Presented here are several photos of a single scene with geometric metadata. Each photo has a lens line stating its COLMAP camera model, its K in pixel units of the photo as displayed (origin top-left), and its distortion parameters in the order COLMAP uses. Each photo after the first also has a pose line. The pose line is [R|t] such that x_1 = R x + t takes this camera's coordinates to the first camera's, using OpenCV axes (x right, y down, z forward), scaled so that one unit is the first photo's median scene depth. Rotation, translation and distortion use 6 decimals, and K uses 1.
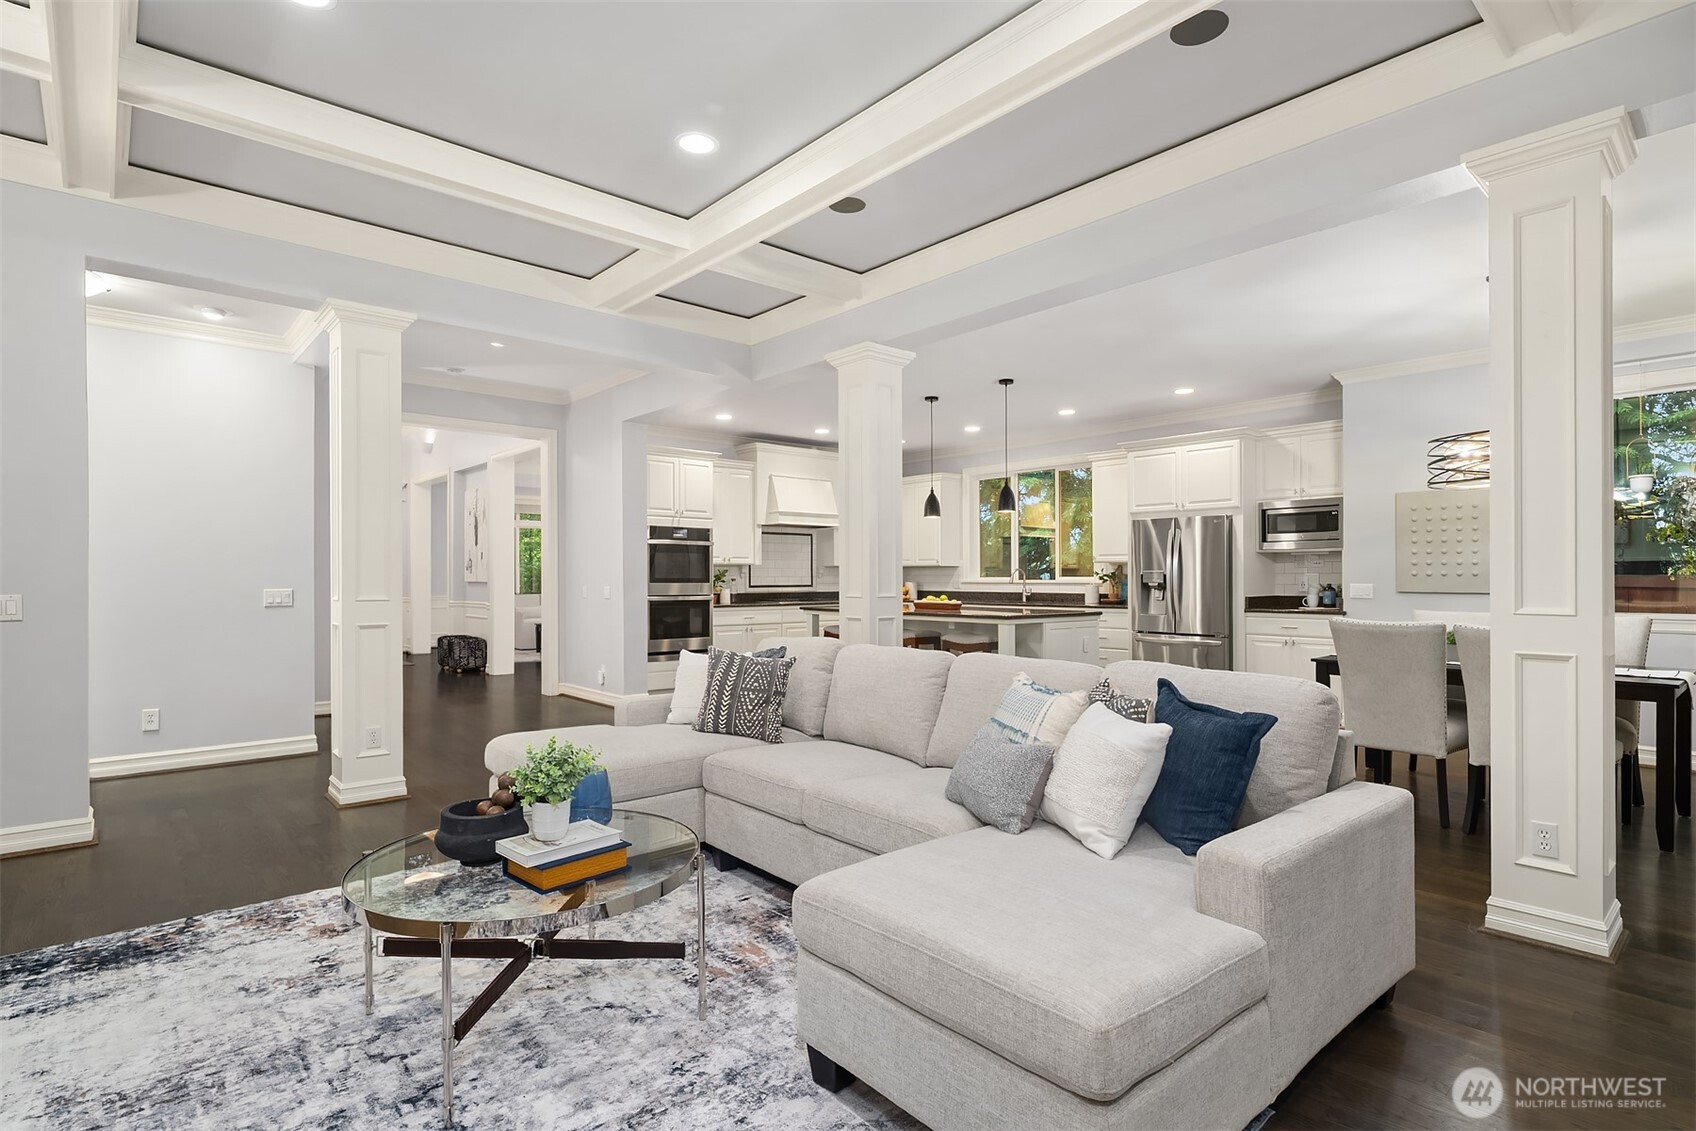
lens RADIAL K [[830.2, 0, 851.3], [0, 830.2, 570.9], [0, 0, 1]] dist [0.004639, -0.003833]
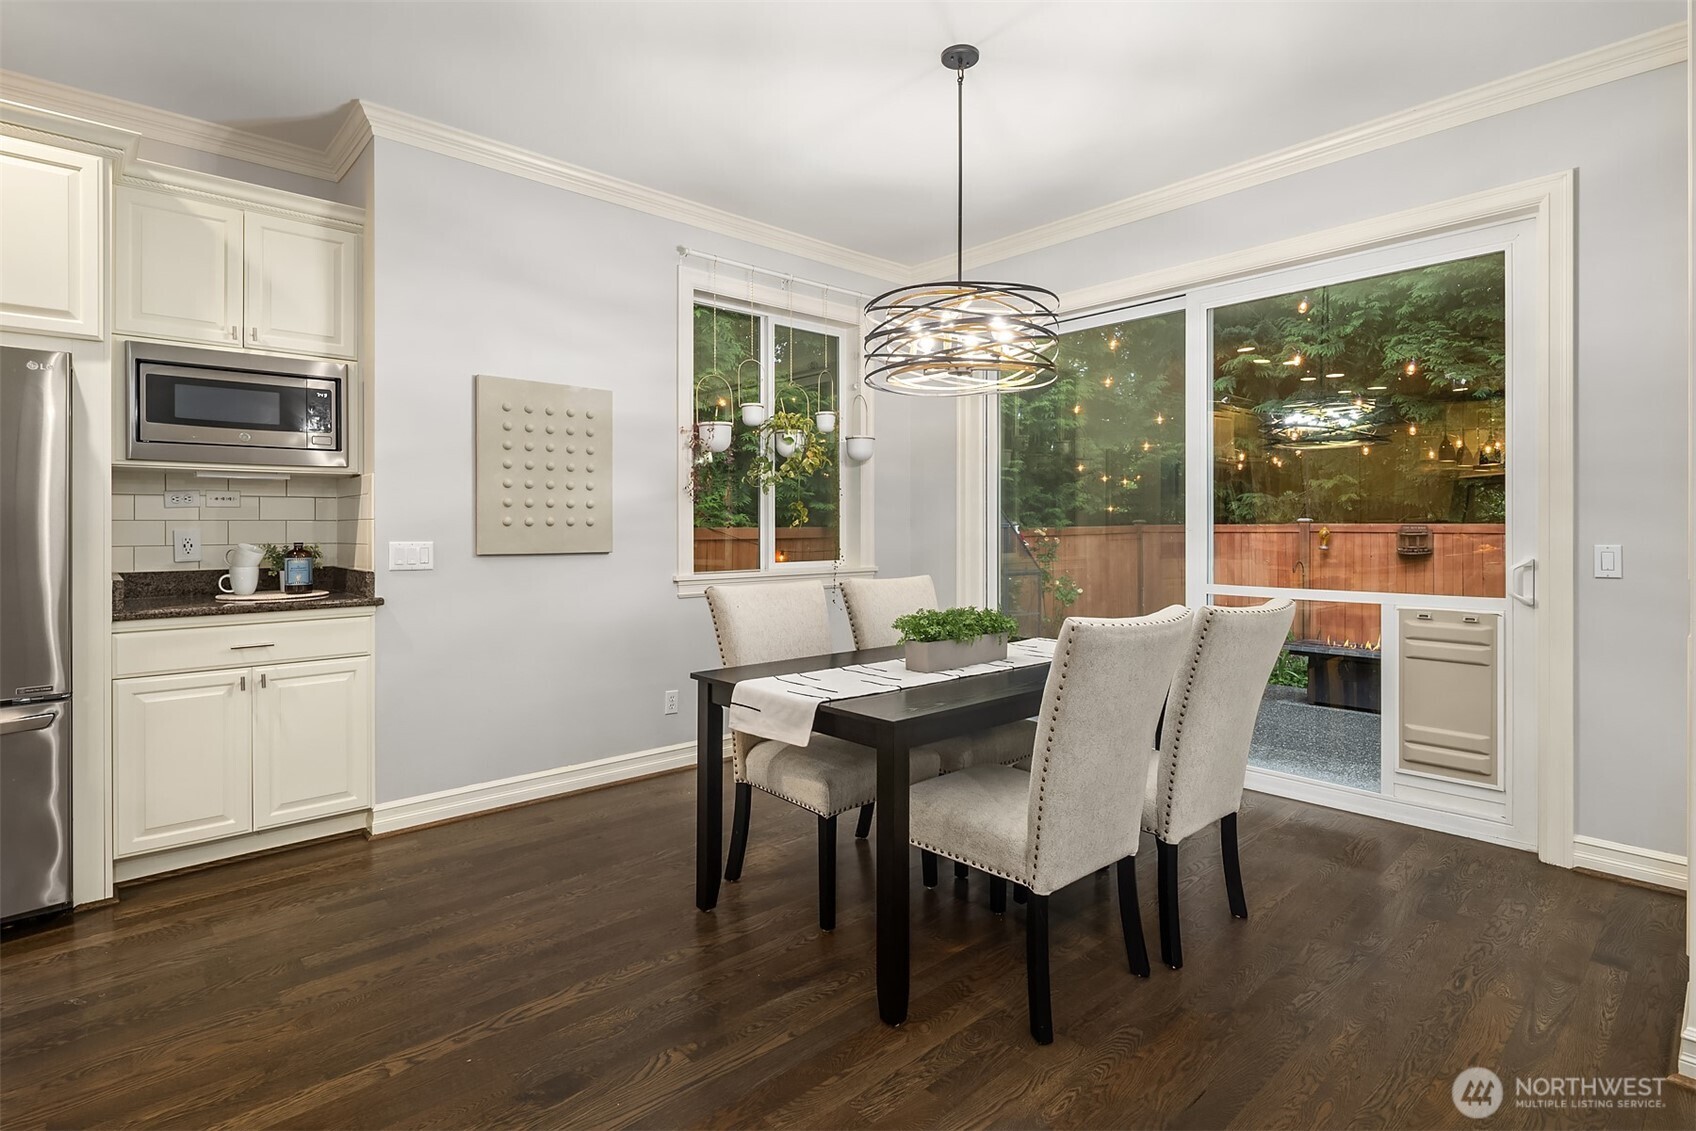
lens RADIAL K [[830.2, 0, 831.0], [0, 830.2, 526.4], [0, 0, 1]] dist [0.004639, -0.003833]
pose [[0.010242, 0.002550, 0.999944, 0.317685], [-0.005474, 0.999982, -0.002494, 0.018874], [-0.999933, -0.005448, 0.010255, 2.143744]]
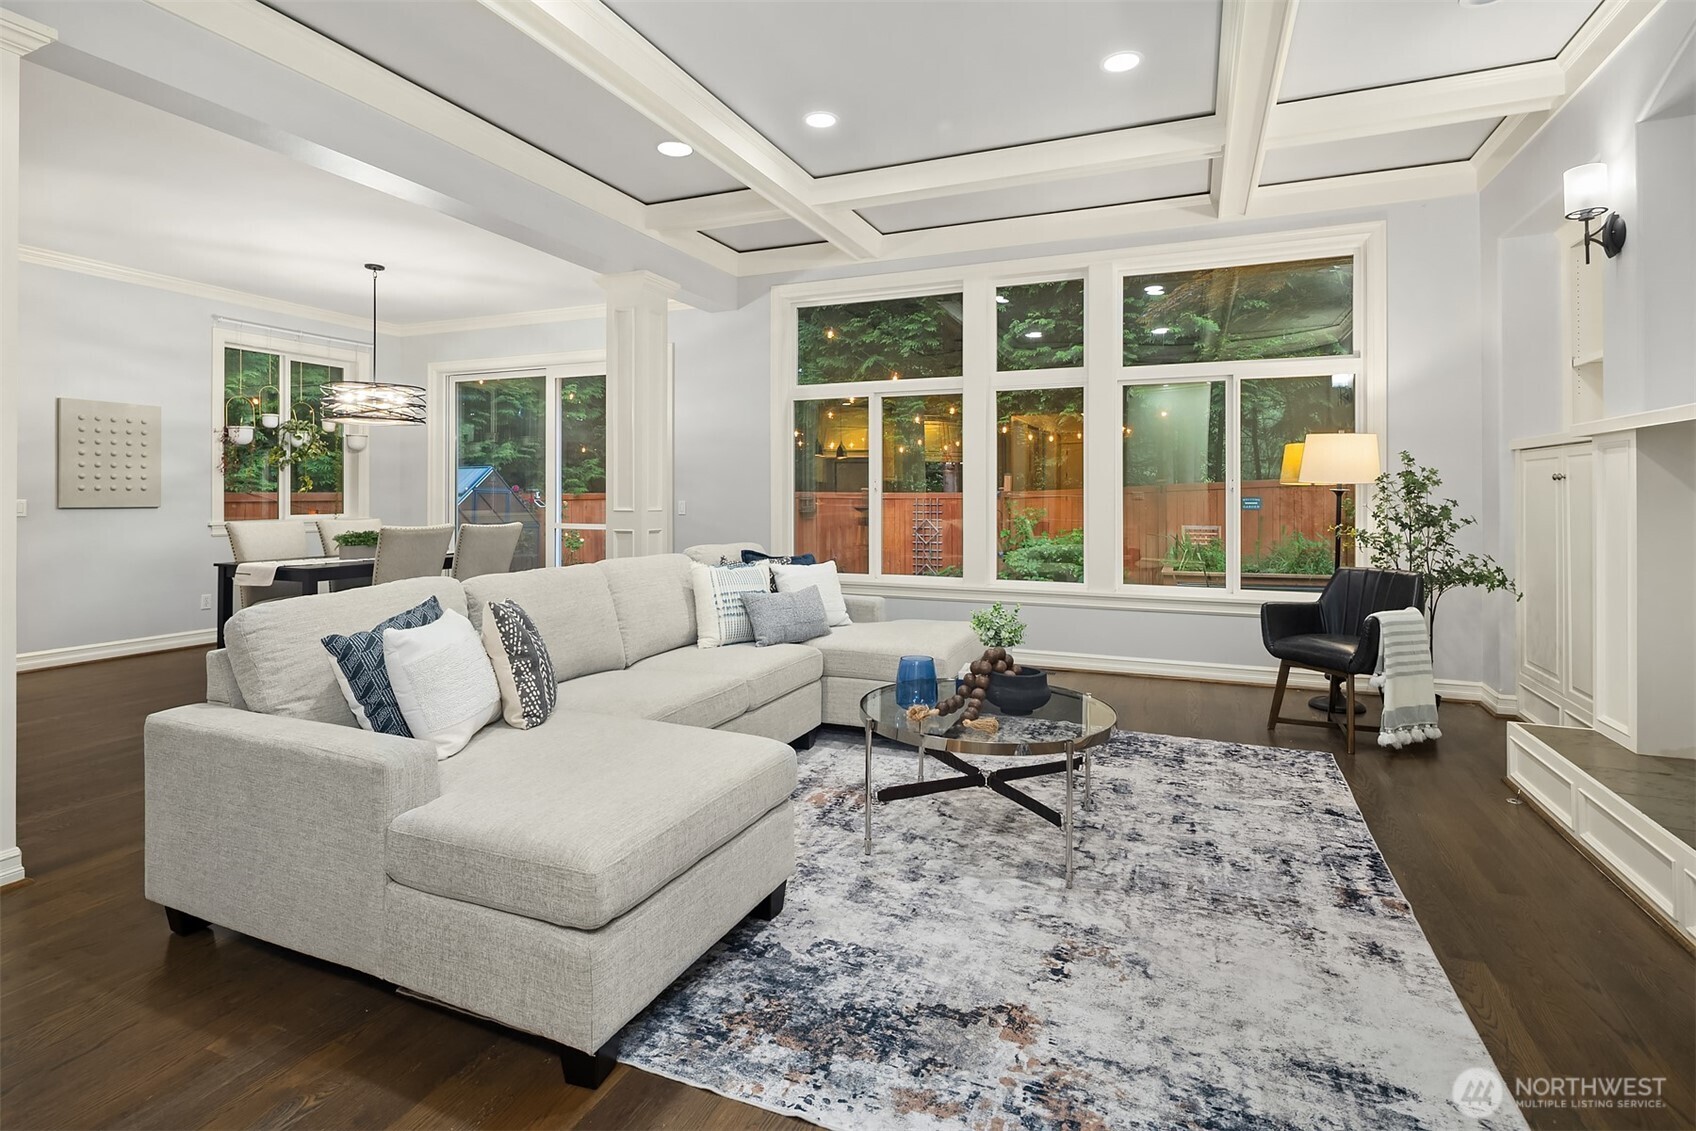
lens RADIAL K [[830.2, 0, 829.4], [0, 830.2, 500.8], [0, 0, 1]] dist [0.004639, -0.003833]
pose [[-0.418161, -0.007261, 0.908344, -1.438043], [-0.010697, 0.999938, 0.003069, 0.016540], [-0.908310, -0.008433, -0.418213, 1.744718]]
